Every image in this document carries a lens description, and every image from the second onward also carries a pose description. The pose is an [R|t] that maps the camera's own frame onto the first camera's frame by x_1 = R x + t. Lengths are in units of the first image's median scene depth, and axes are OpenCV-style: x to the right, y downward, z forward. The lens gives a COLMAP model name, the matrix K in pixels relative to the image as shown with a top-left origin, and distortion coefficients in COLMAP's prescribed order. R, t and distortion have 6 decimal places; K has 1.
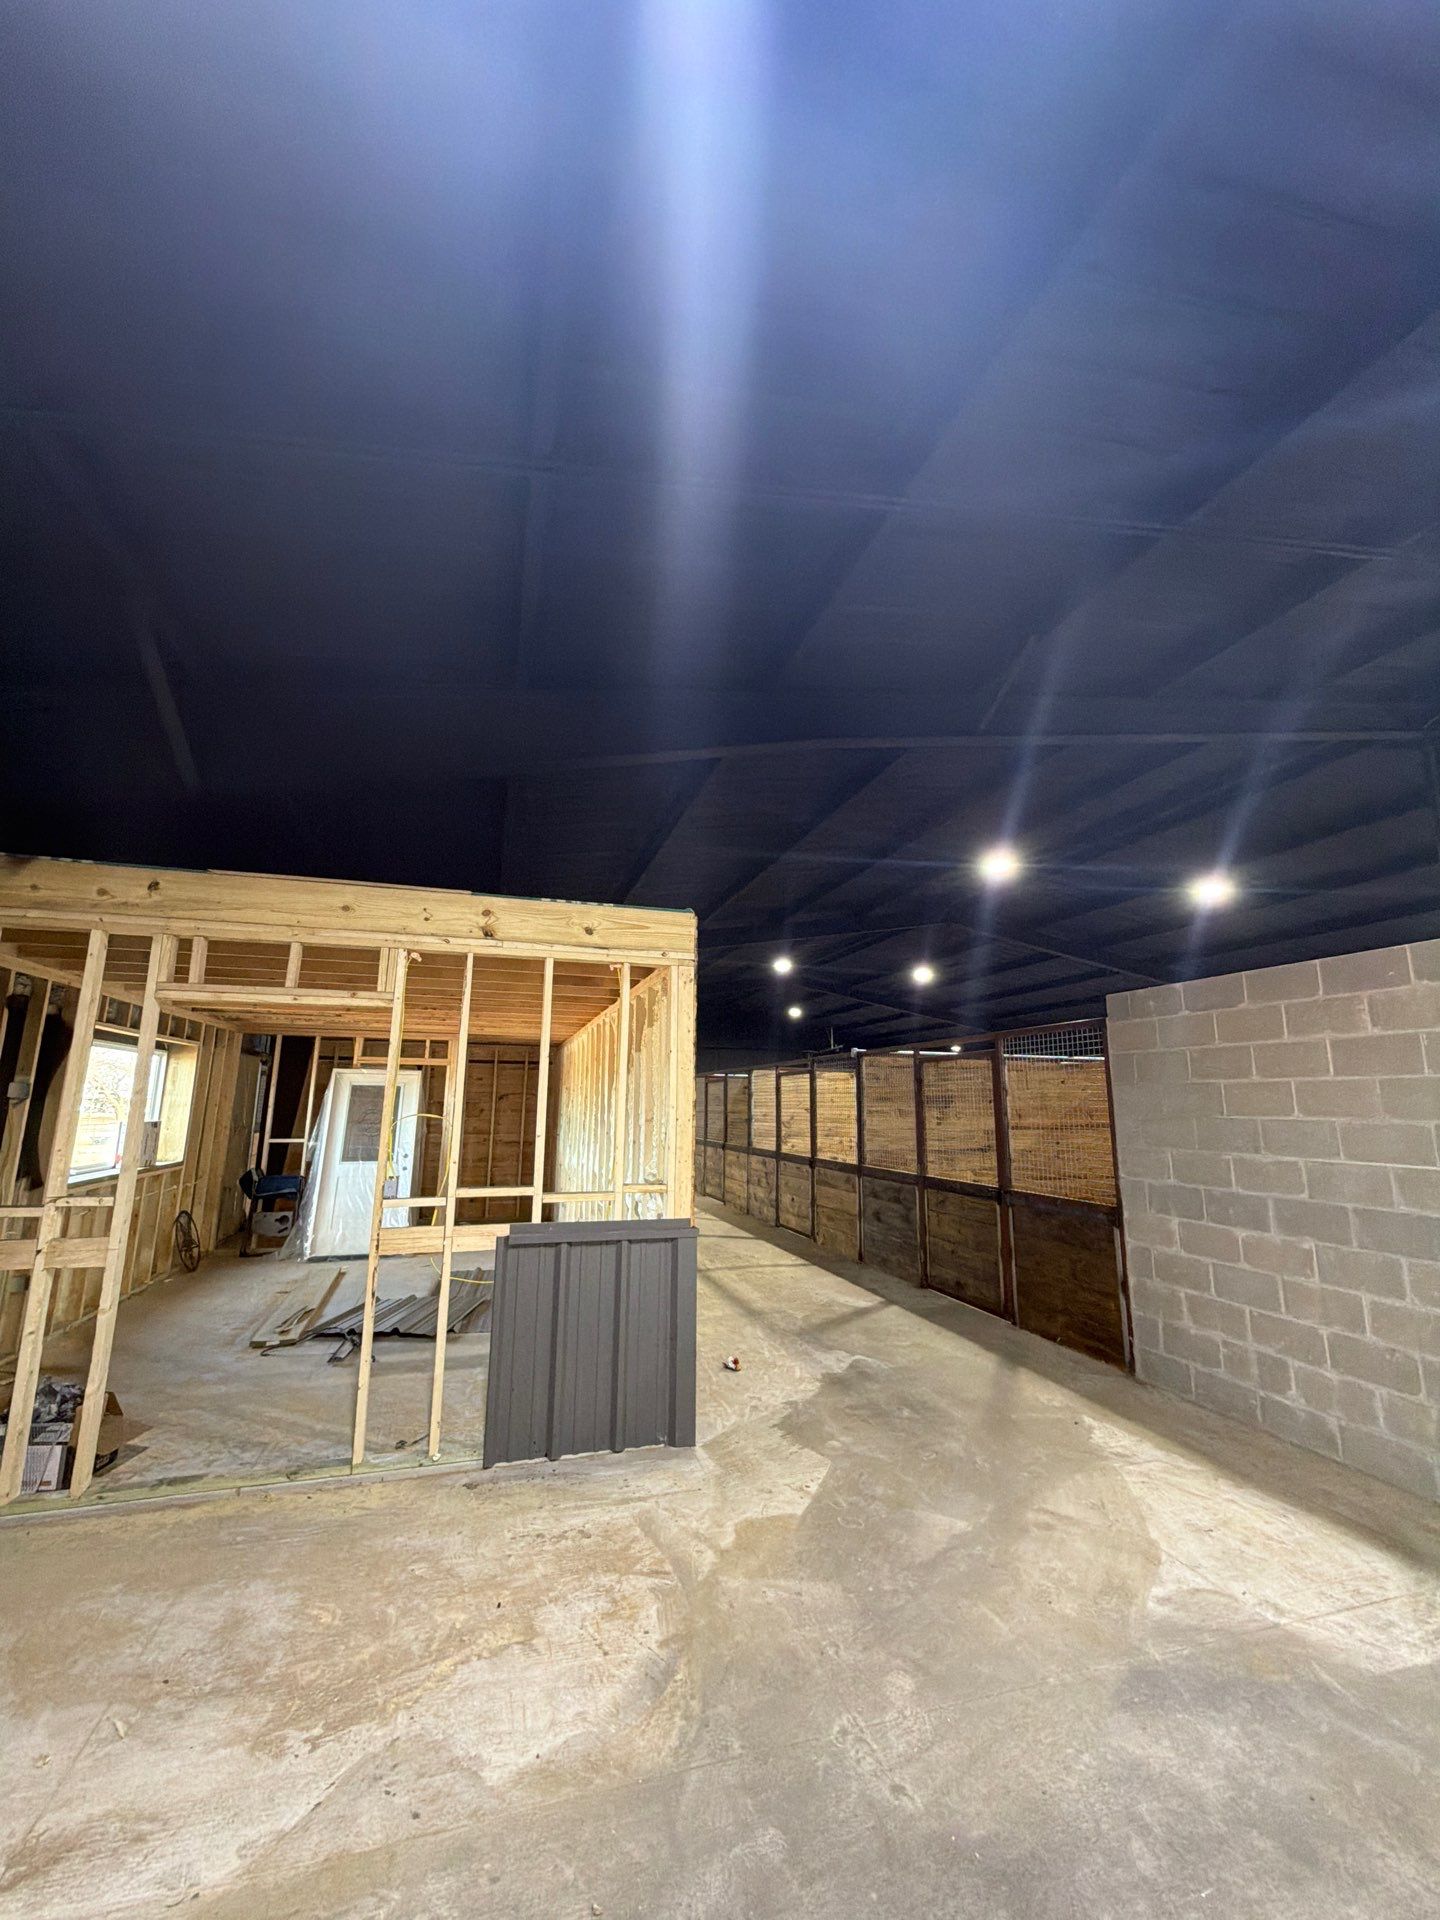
lens RADIAL K [[762.0, 0, 722.8], [0, 762.0, 958.8], [0, 0, 1]] dist [-0.001343, 0.000576]
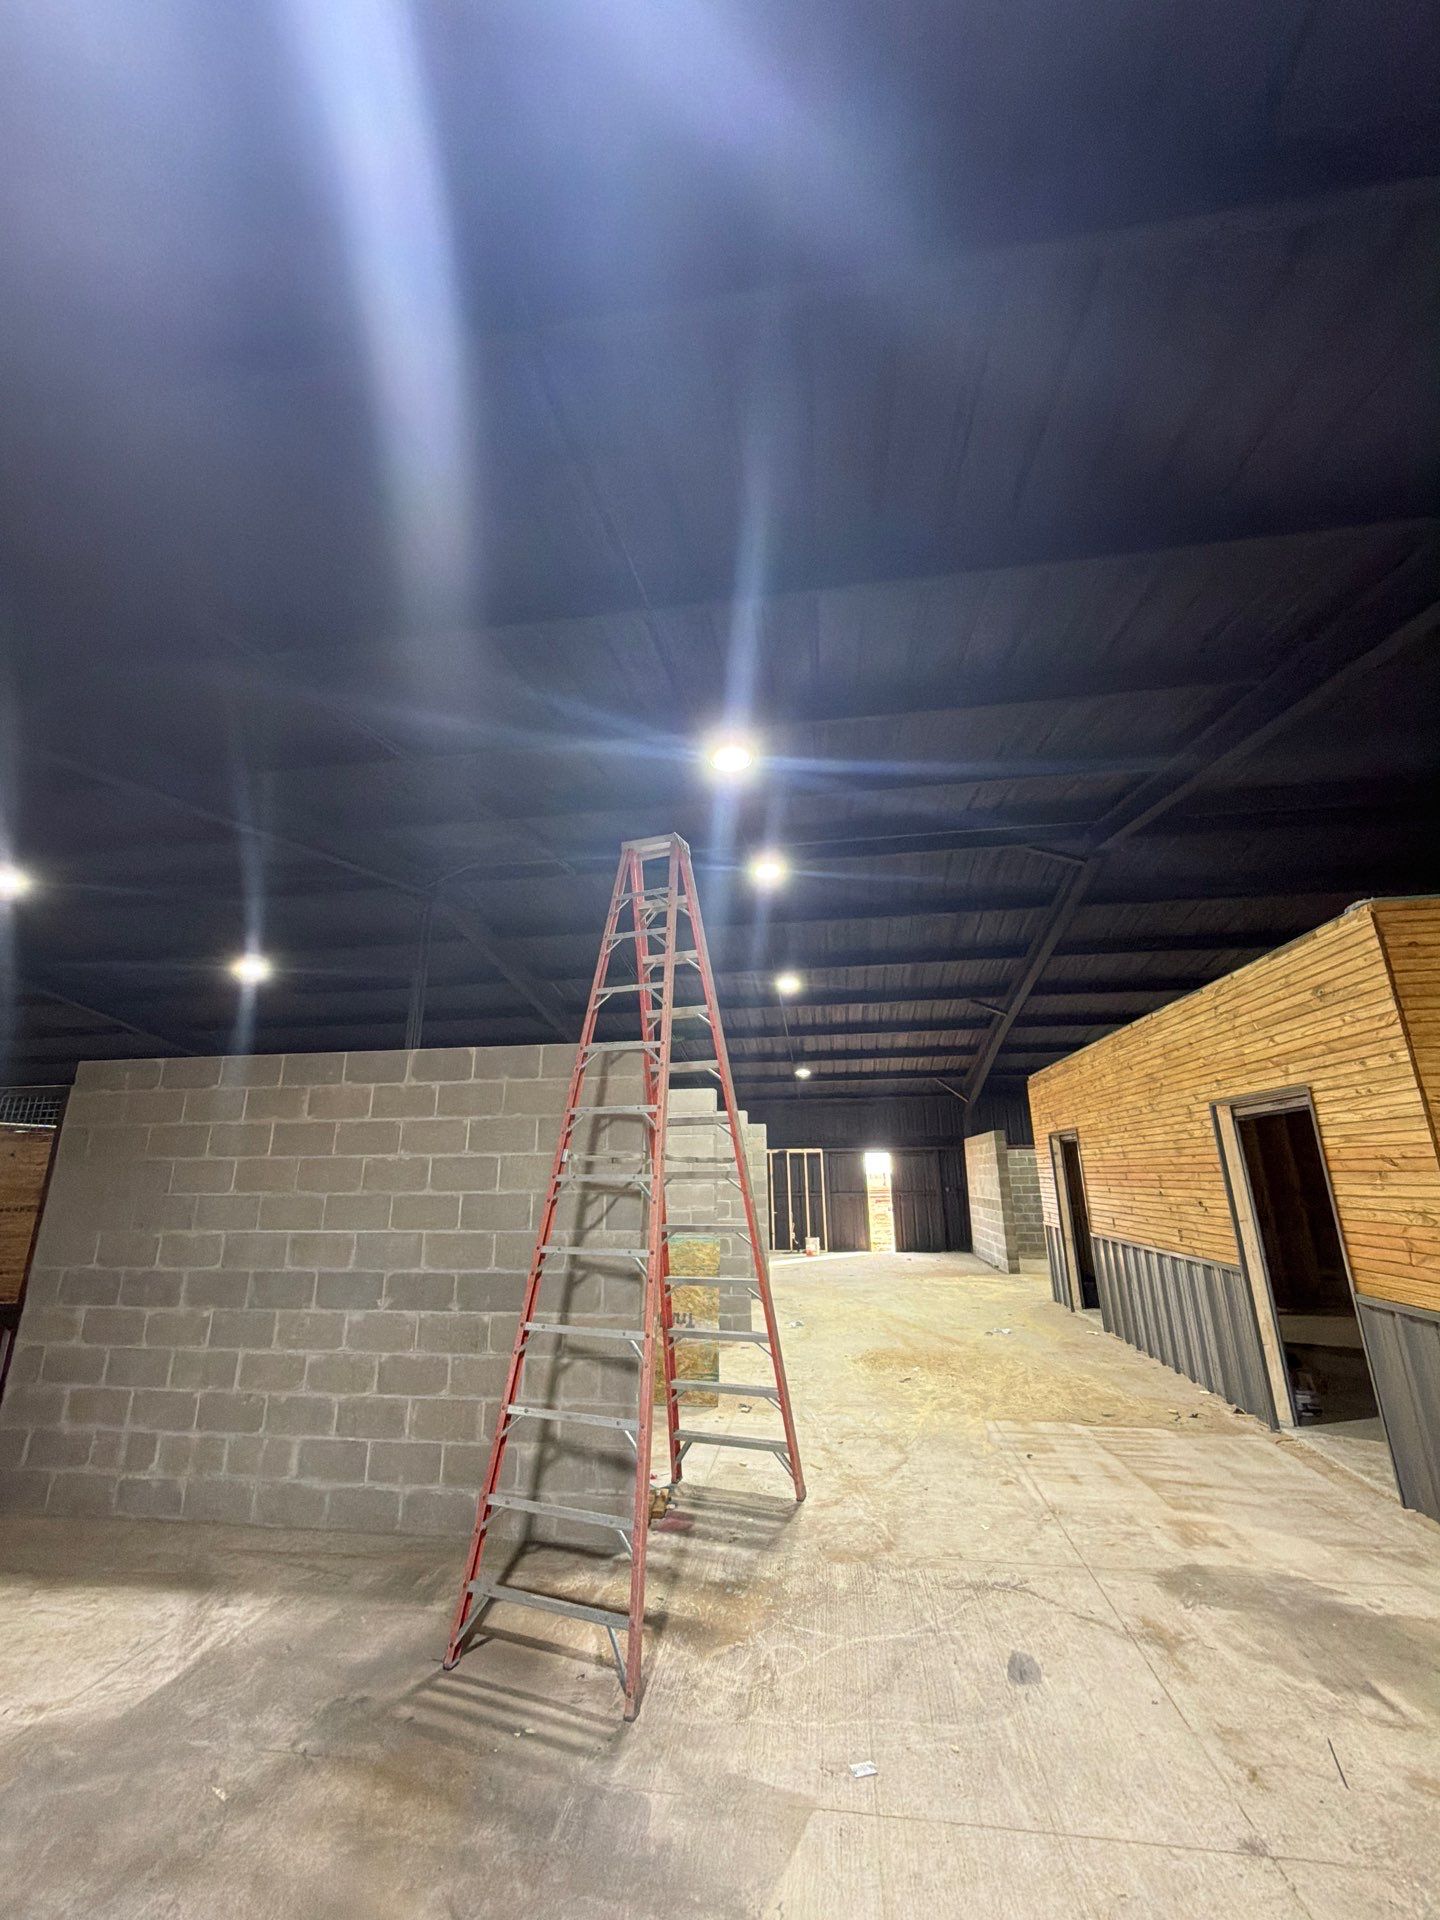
lens RADIAL K [[762.0, 0, 720.6], [0, 762.0, 960.2], [0, 0, 1]] dist [-0.001343, 0.000576]
pose [[0.429464, 0.231152, 0.873000, 0.013027], [-0.154125, 0.971266, -0.181350, -0.029554], [-0.889835, -0.056668, 0.452750, -0.115130]]
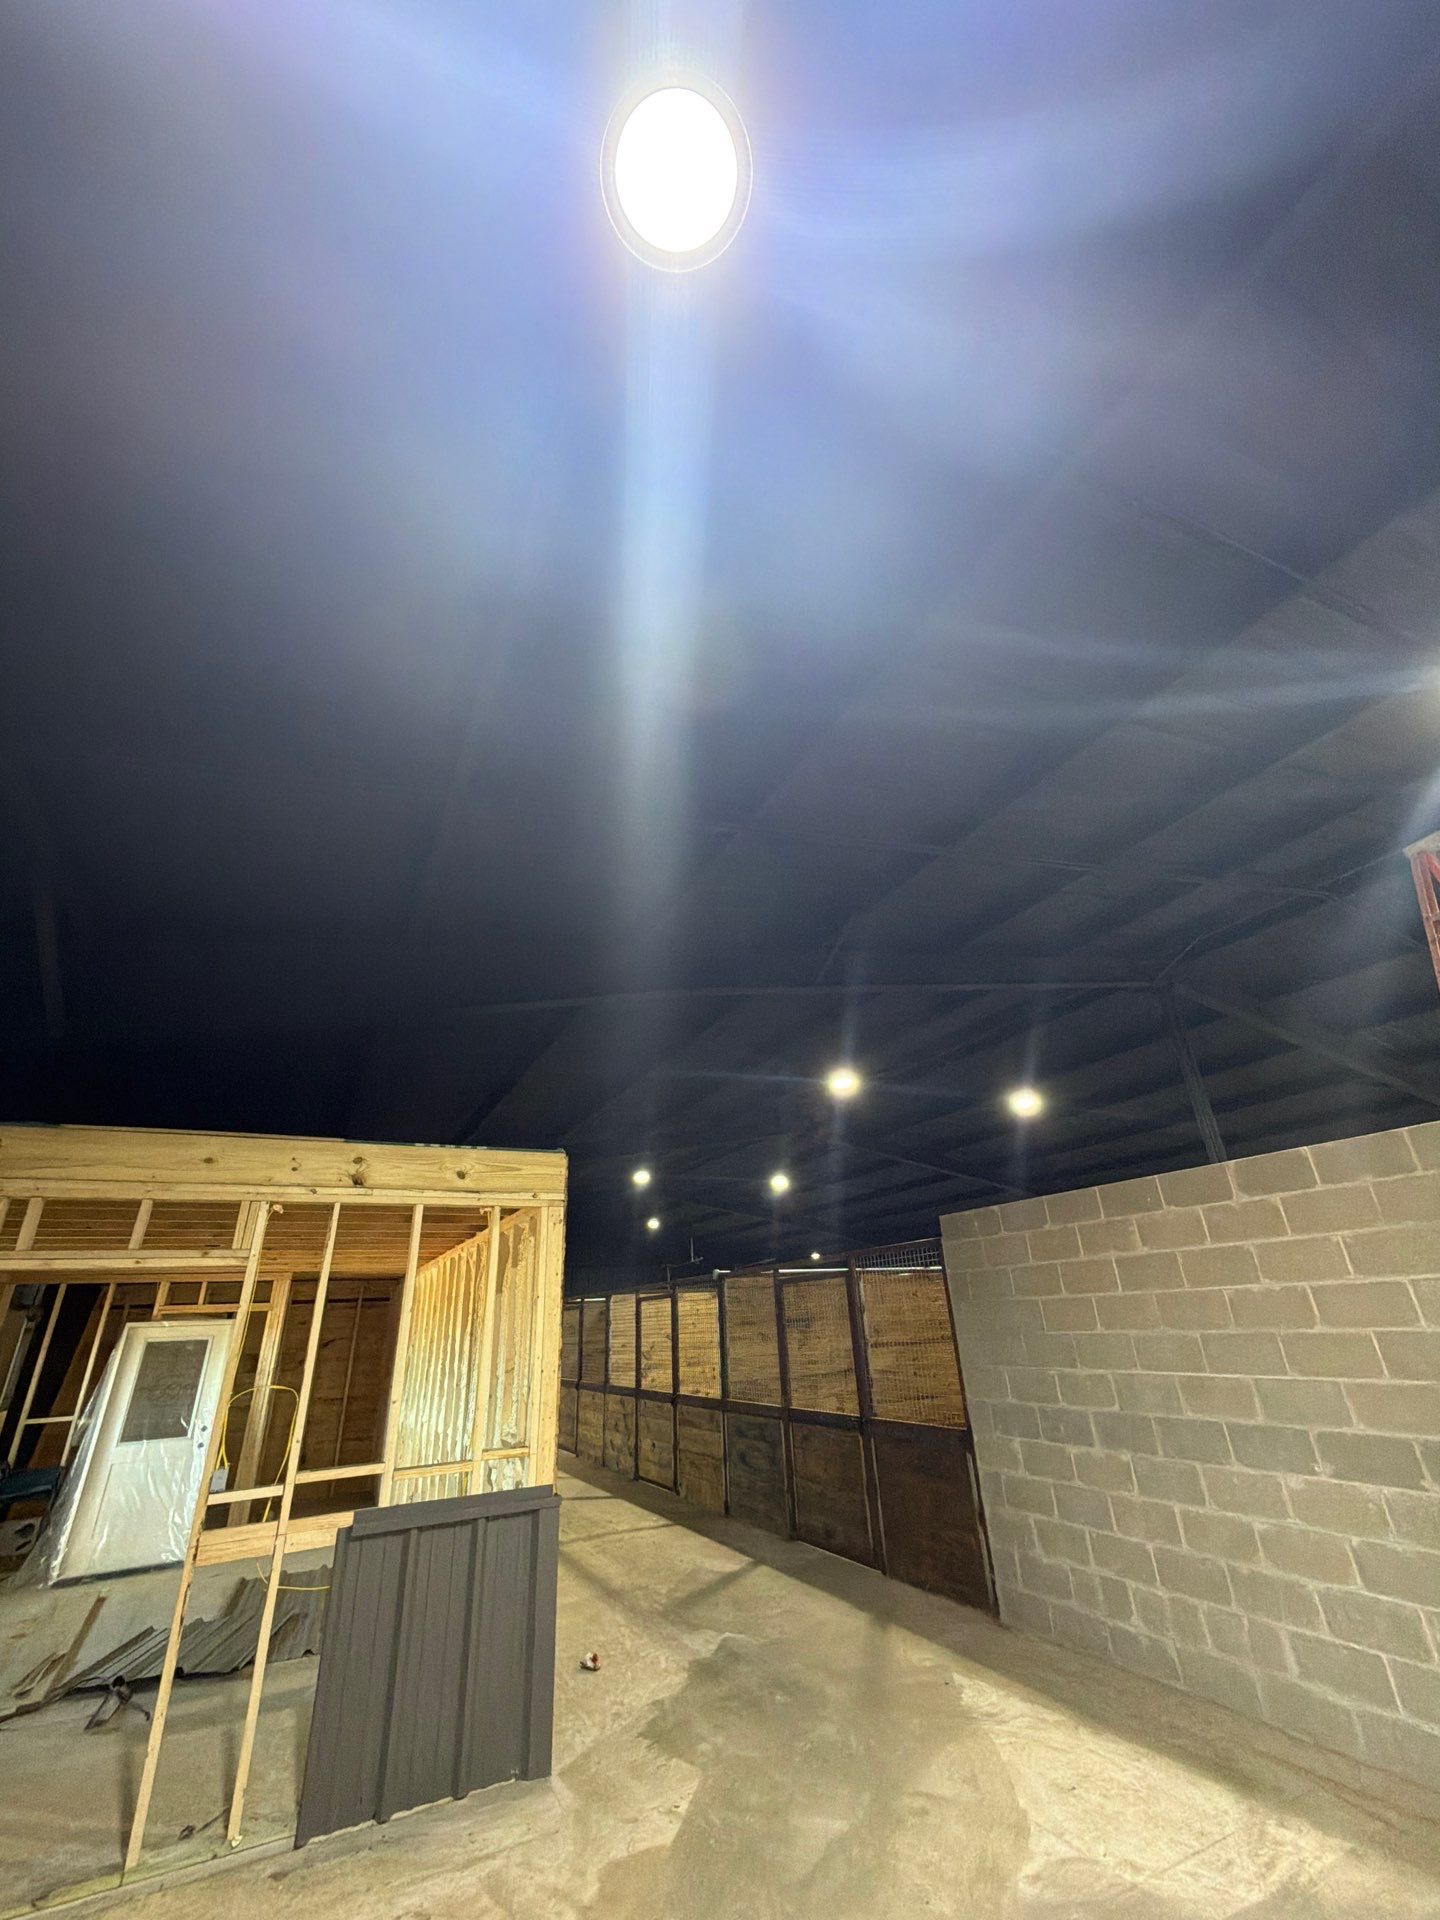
lens RADIAL K [[762.0, 0, 719.7], [0, 762.0, 956.7], [0, 0, 1]] dist [-0.001343, 0.000576]
pose [[0.983614, 0.025321, 0.178499, -0.023979], [0.021267, 0.966878, -0.254351, -0.054638], [-0.179027, 0.253979, 0.950497, -0.121840]]
